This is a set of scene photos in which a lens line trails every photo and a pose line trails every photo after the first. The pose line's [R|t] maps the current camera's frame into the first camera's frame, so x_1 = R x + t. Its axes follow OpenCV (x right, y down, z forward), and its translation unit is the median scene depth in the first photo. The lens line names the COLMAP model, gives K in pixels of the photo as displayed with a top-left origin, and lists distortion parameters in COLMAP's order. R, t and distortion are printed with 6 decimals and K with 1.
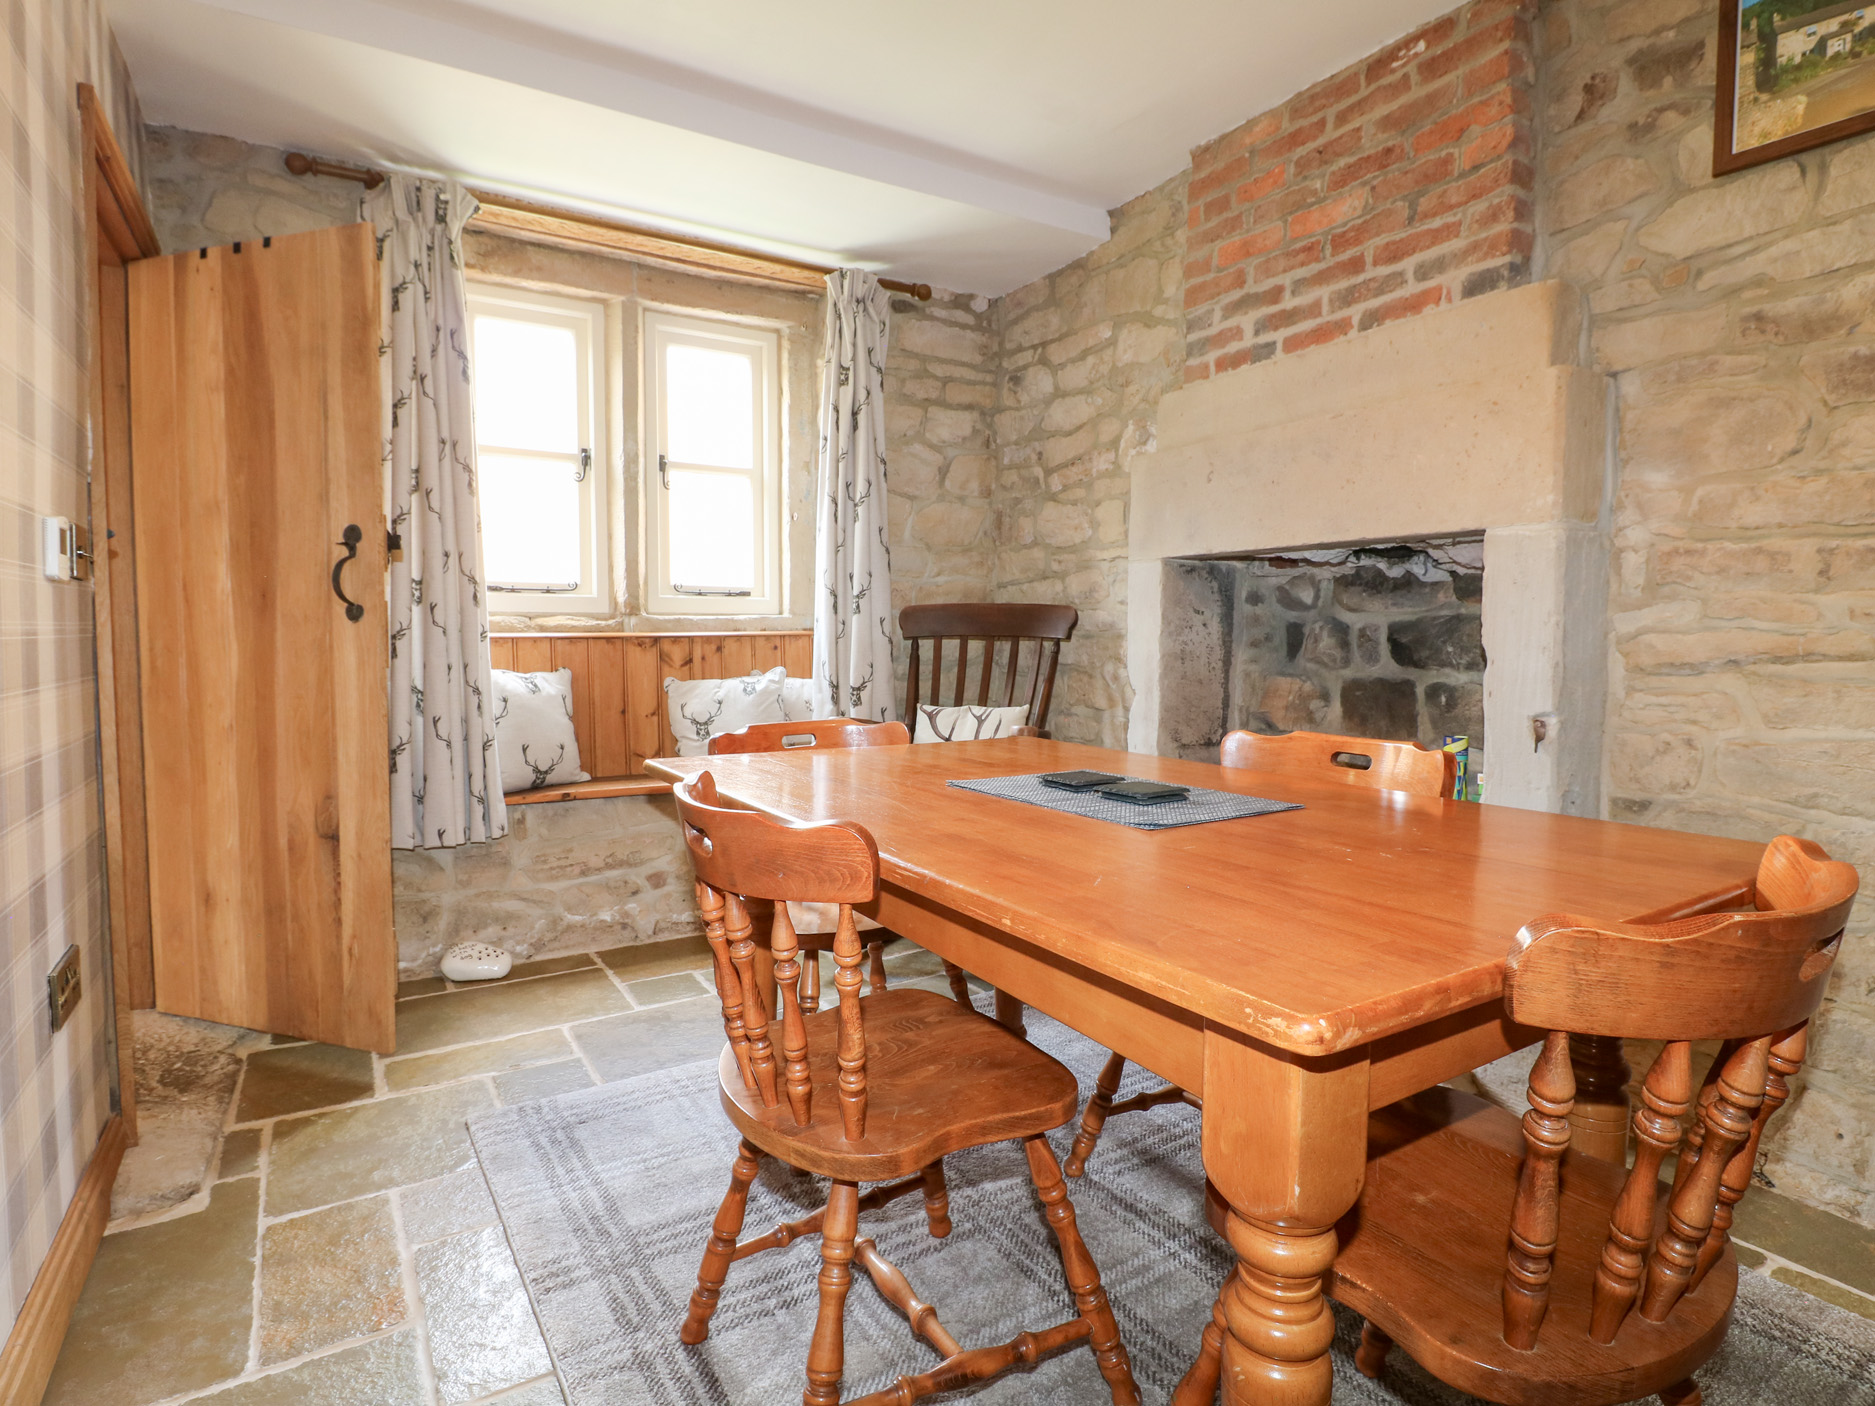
lens RADIAL K [[997.8, 0, 917.5], [0, 997.8, 692.5], [0, 0, 1]] dist [-0.001692, -0.015131]
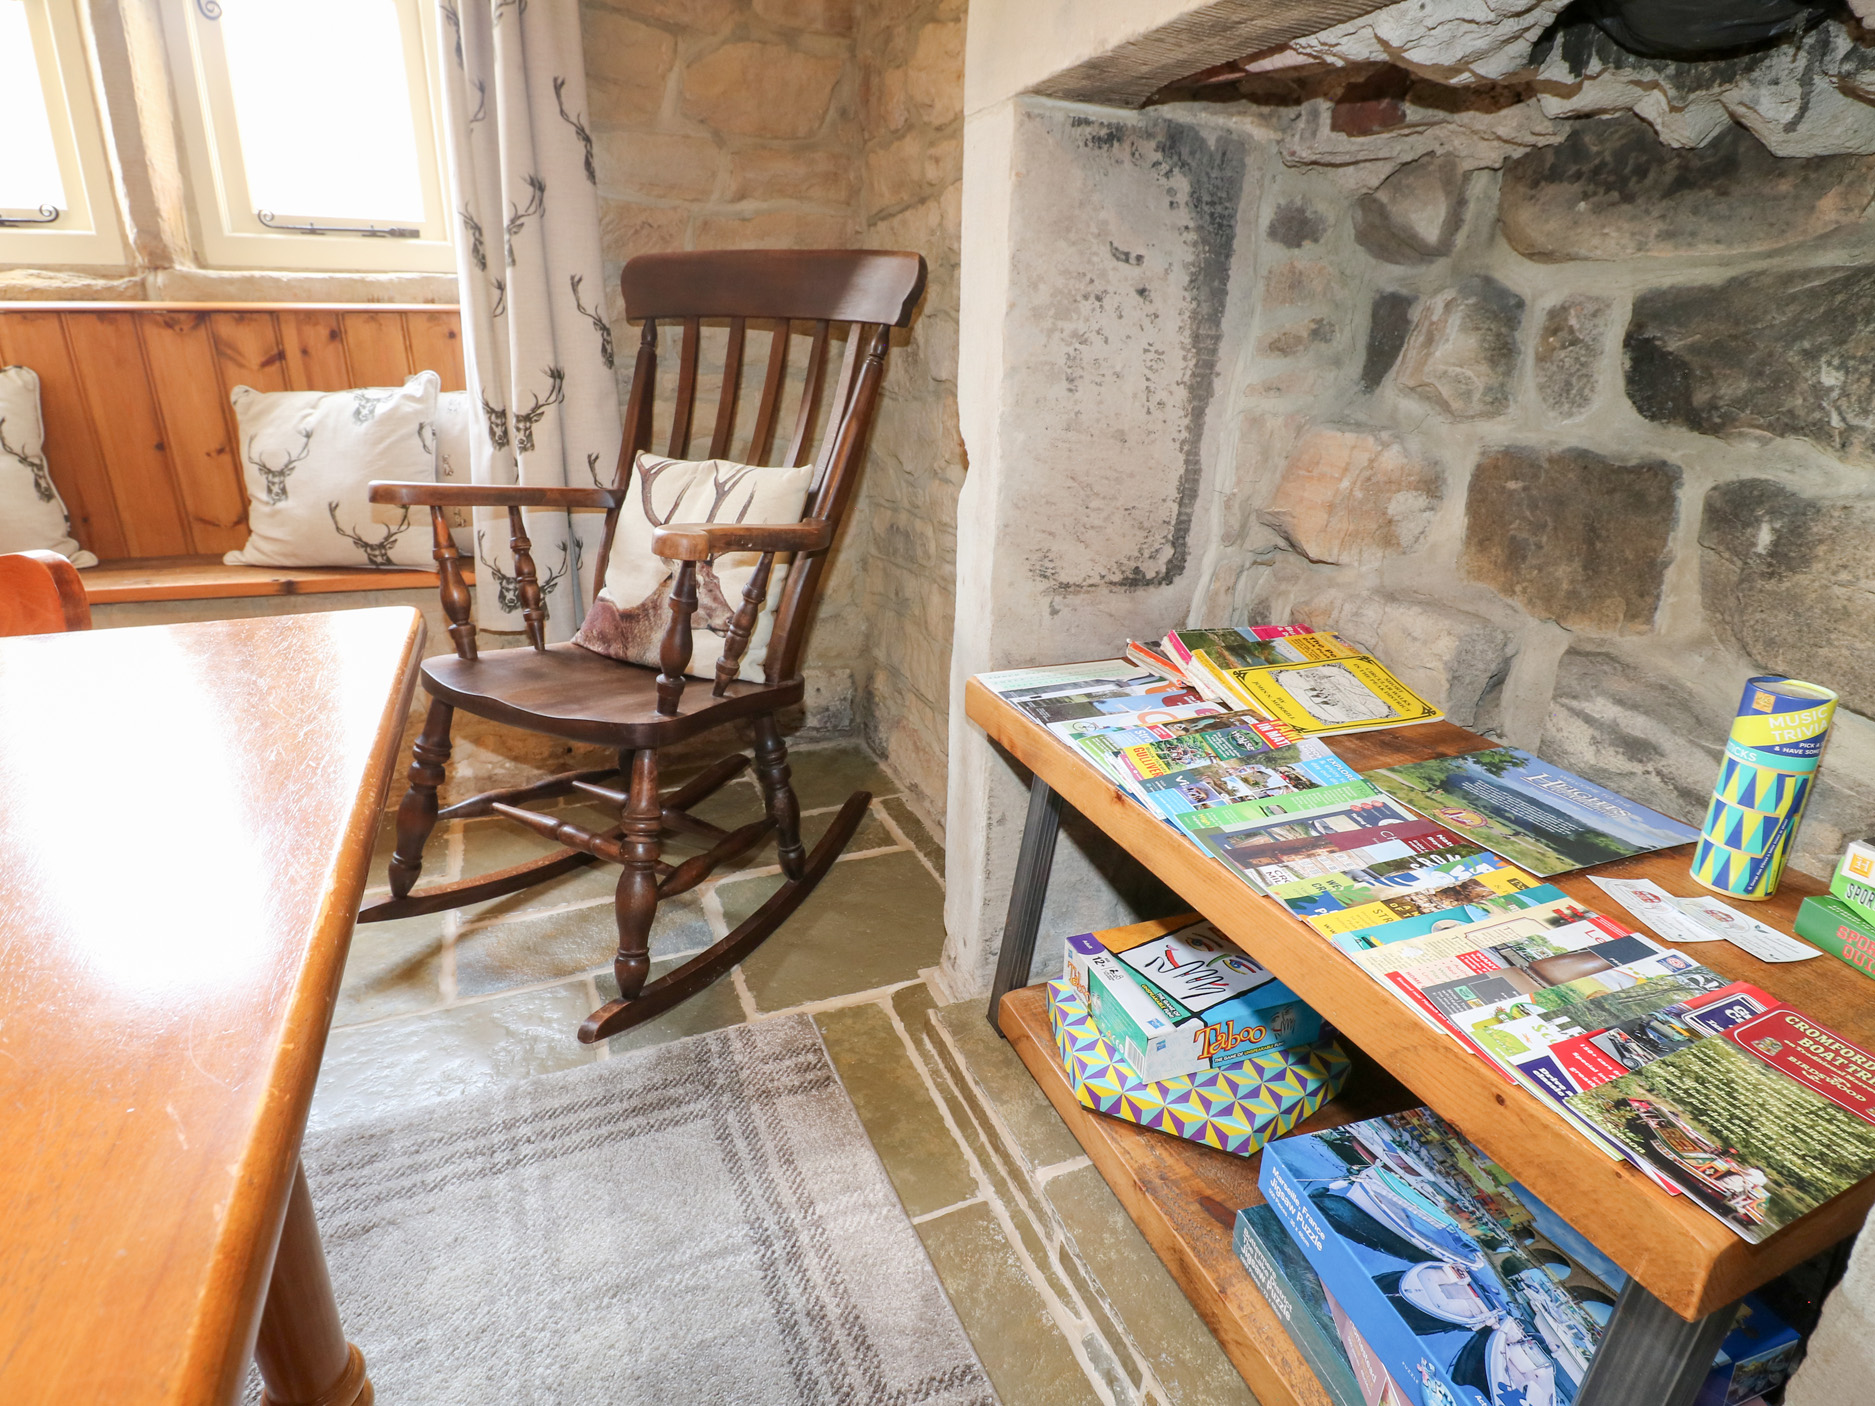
lens RADIAL K [[997.8, 0, 917.5], [0, 997.8, 692.5], [0, 0, 1]] dist [-0.001692, -0.015131]
pose [[0.986315, 0.075194, -0.146725, 0.262862], [-0.030437, 0.957688, 0.286195, -0.024667], [0.162037, -0.277813, 0.946871, 0.545973]]
